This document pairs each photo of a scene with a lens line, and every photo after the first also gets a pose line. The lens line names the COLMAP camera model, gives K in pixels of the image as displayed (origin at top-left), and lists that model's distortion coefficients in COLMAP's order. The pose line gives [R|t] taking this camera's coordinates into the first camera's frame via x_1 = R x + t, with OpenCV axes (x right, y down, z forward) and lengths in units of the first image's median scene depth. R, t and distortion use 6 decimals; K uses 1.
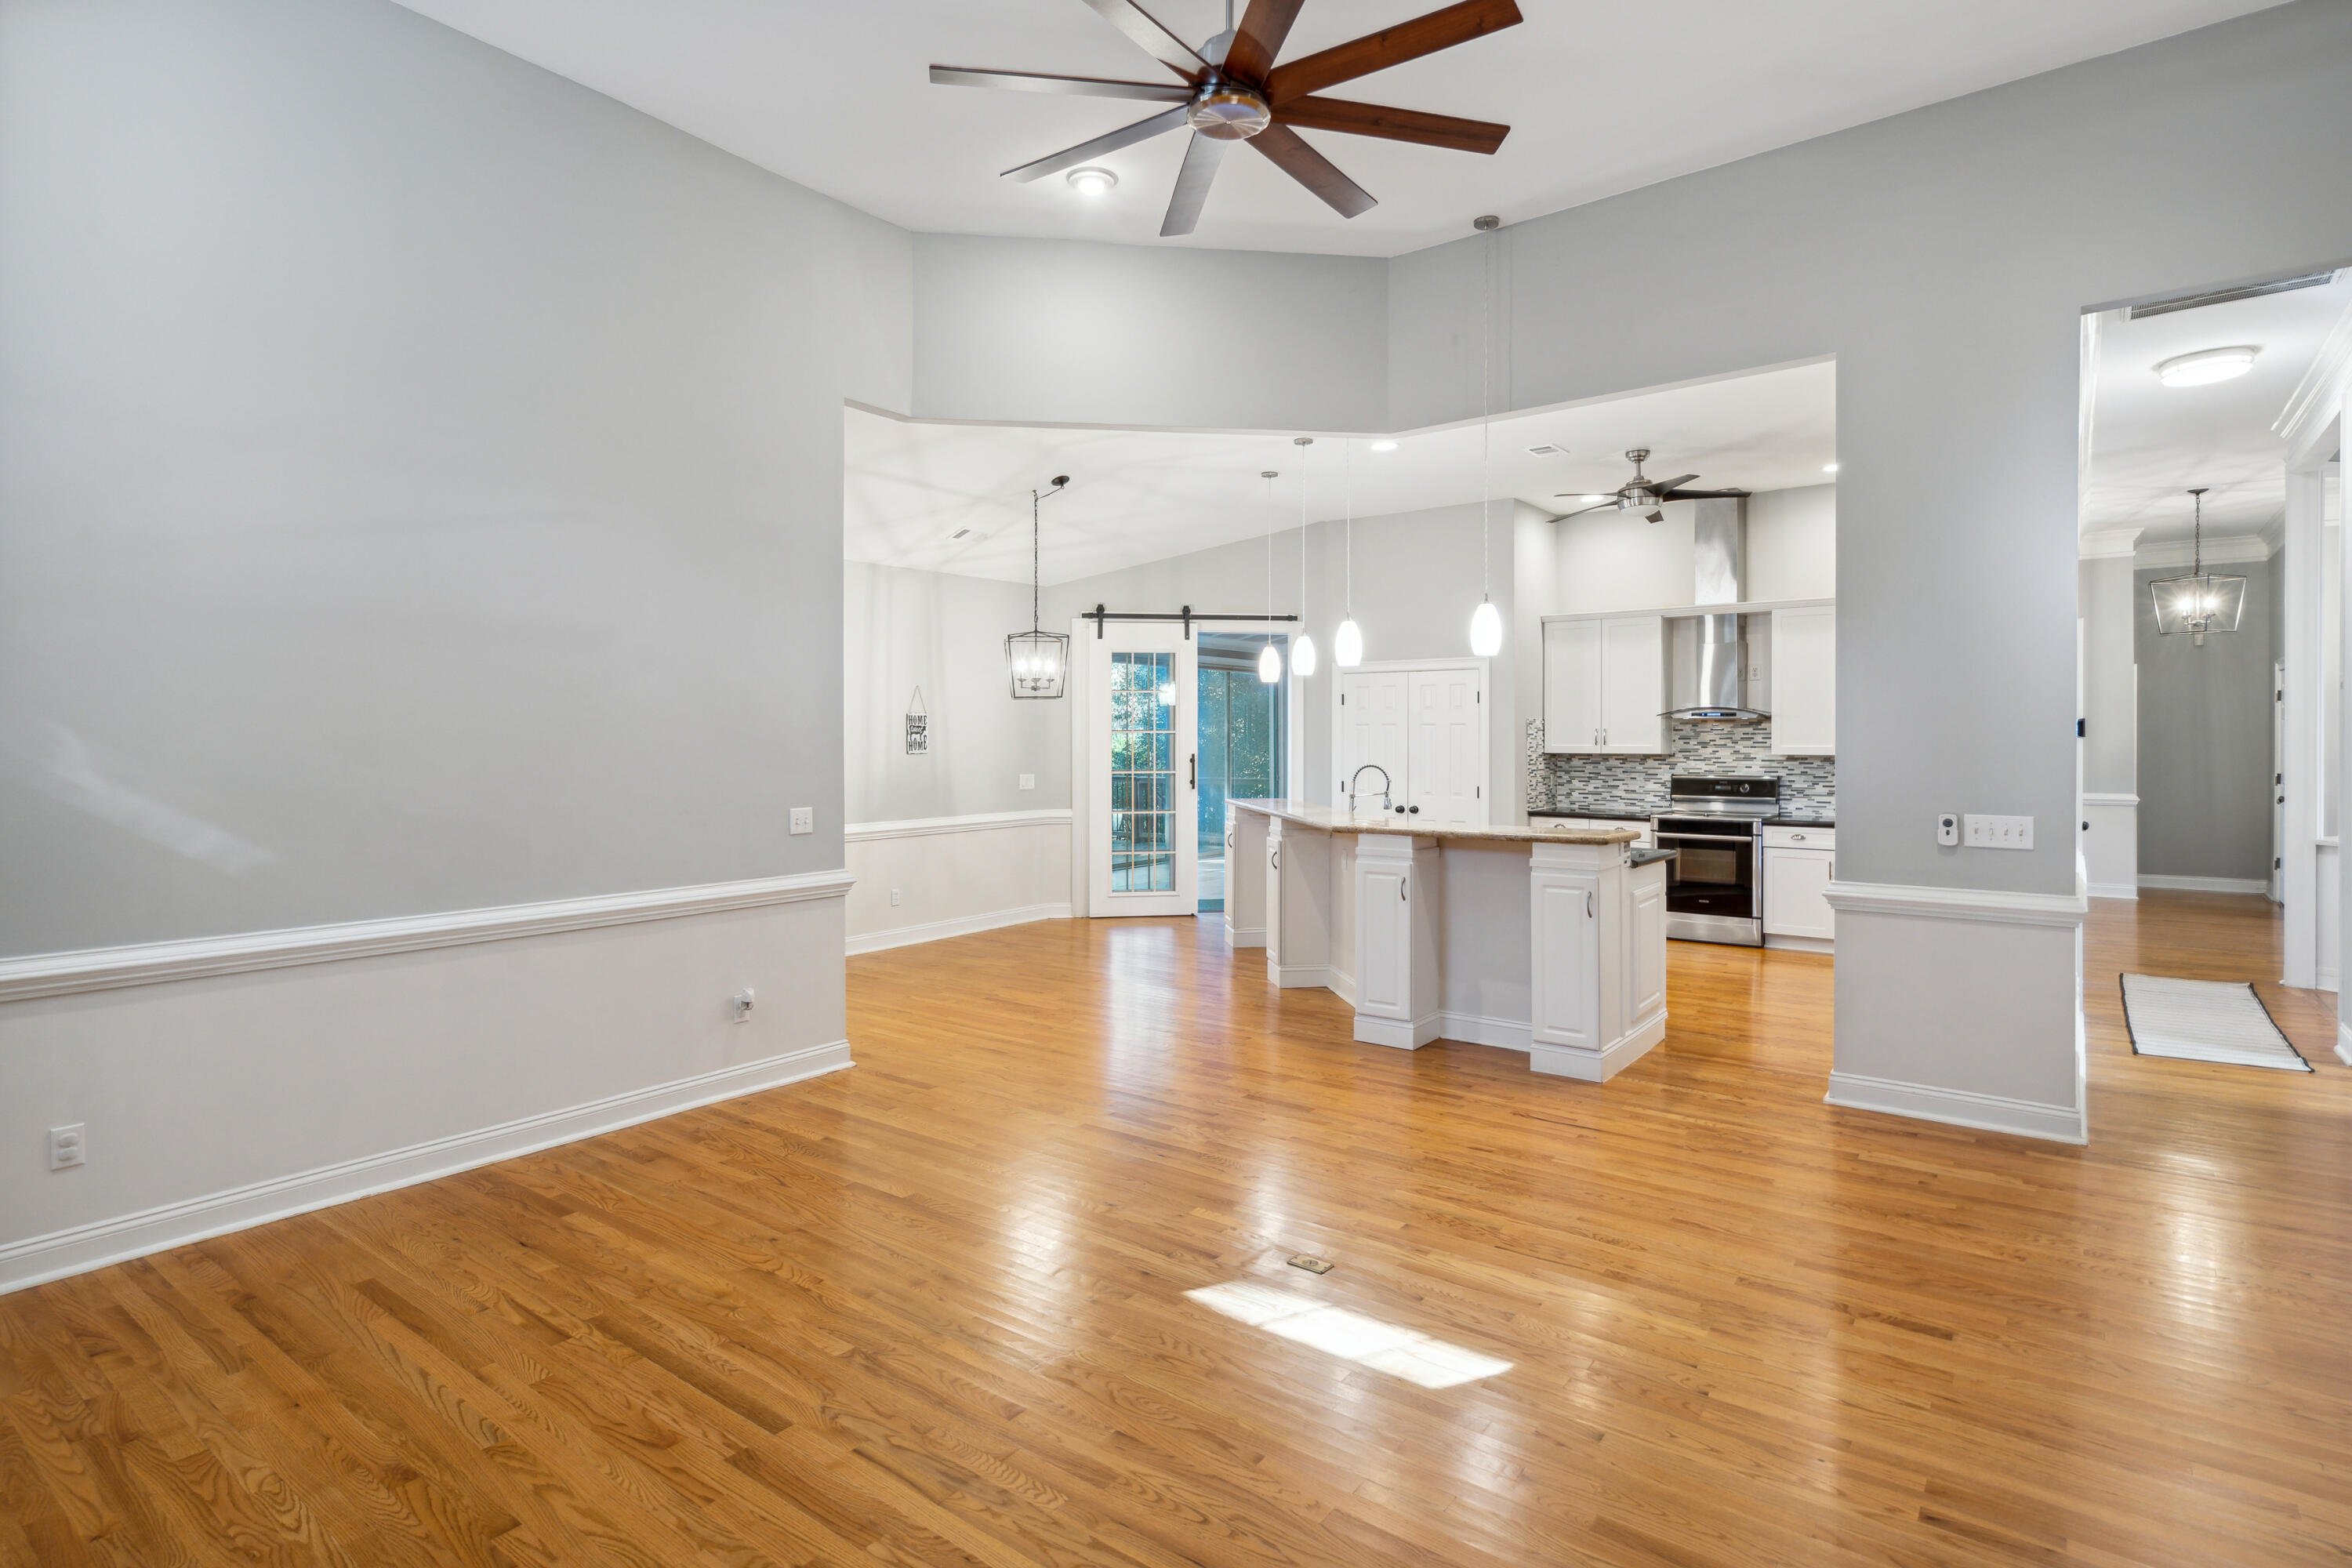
lens RADIAL K [[1185.6, 0, 1176.7], [0, 1185.6, 769.1], [0, 0, 1]] dist [-0.000758, 0.000432]
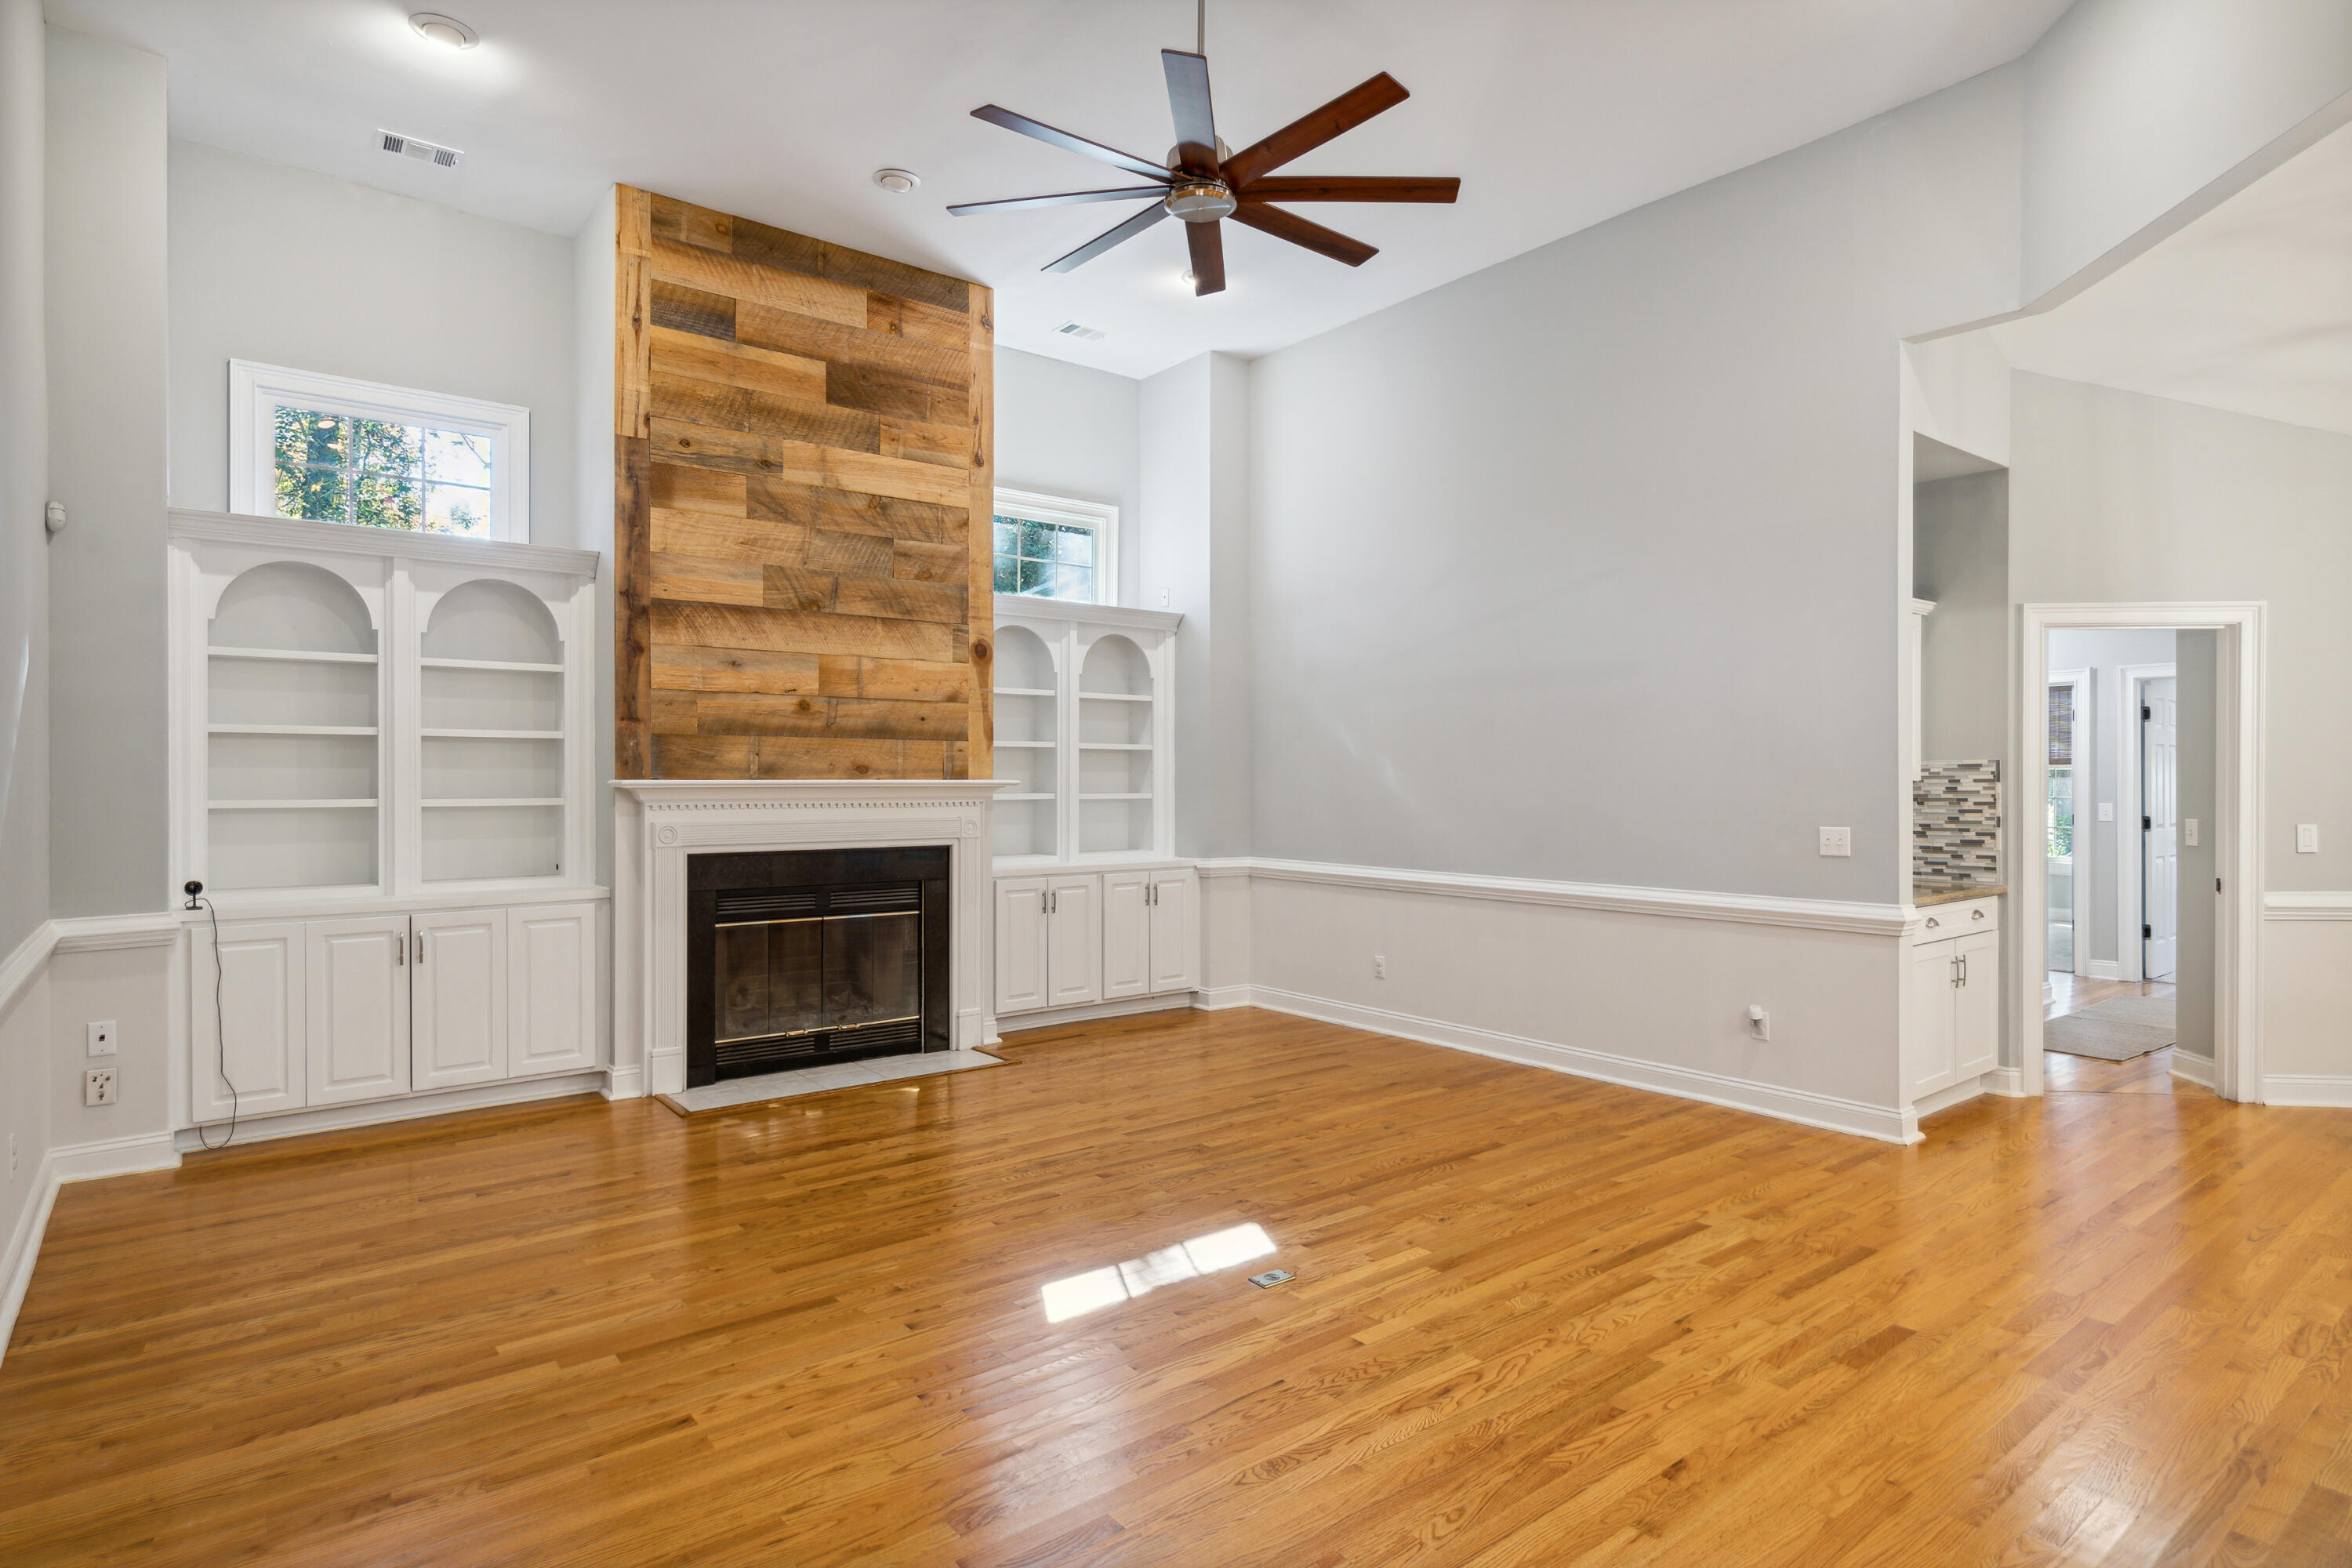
lens RADIAL K [[1246.0, 0, 1179.3], [0, 1246.0, 784.1], [0, 0, 1]] dist [0.002704, 0.001093]
pose [[-0.256030, 0.003701, -0.966662, 1.108428], [-0.021054, 0.999734, 0.009404, 0.002866], [0.966439, 0.022759, -0.255884, 1.164104]]
